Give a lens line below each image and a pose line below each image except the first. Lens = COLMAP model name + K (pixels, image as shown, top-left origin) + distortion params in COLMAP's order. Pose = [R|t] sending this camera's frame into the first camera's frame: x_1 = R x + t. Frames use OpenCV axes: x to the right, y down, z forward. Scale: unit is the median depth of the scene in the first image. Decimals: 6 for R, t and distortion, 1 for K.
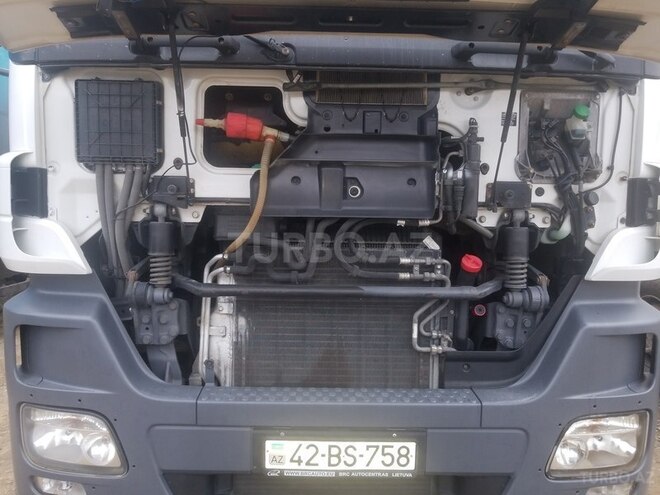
lens RADIAL K [[514.6, 0, 330.0], [0, 514.6, 247.5], [0, 0, 1]] dist [-0.005678, 0.000737]
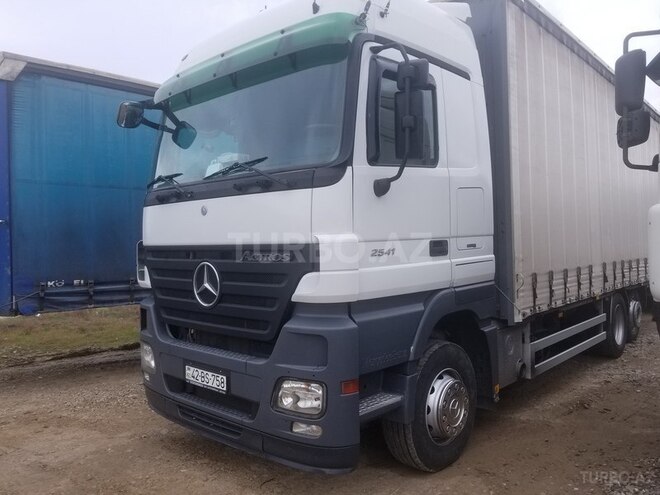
lens RADIAL K [[514.6, 0, 330.0], [0, 514.6, 247.5], [0, 0, 1]] dist [-0.005678, 0.000737]
pose [[0.731941, -0.018504, -0.681117, 1.854056], [-0.027016, 0.998057, -0.056147, -0.027004], [0.680832, 0.059497, 0.730019, -0.232138]]
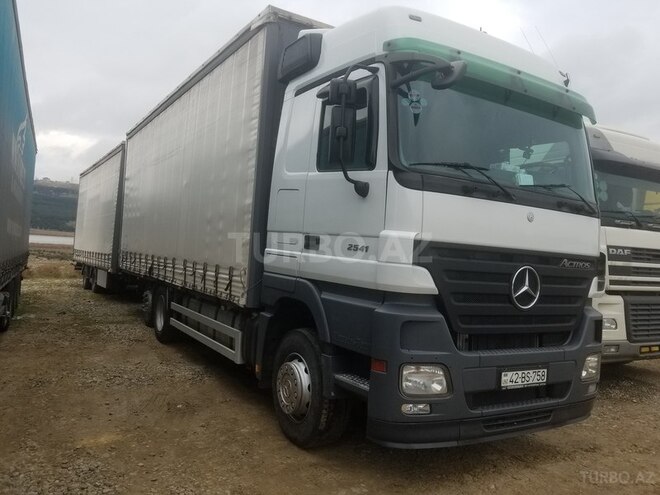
lens RADIAL K [[529.7, 0, 330.7], [0, 529.7, 216.4], [0, 0, 1]] dist [0.010907, 0.002684]
pose [[0.854882, 0.080679, 0.512511, -1.924154], [-0.030261, 0.993907, -0.105984, -0.018210], [-0.517940, 0.075095, 0.852115, -0.571597]]
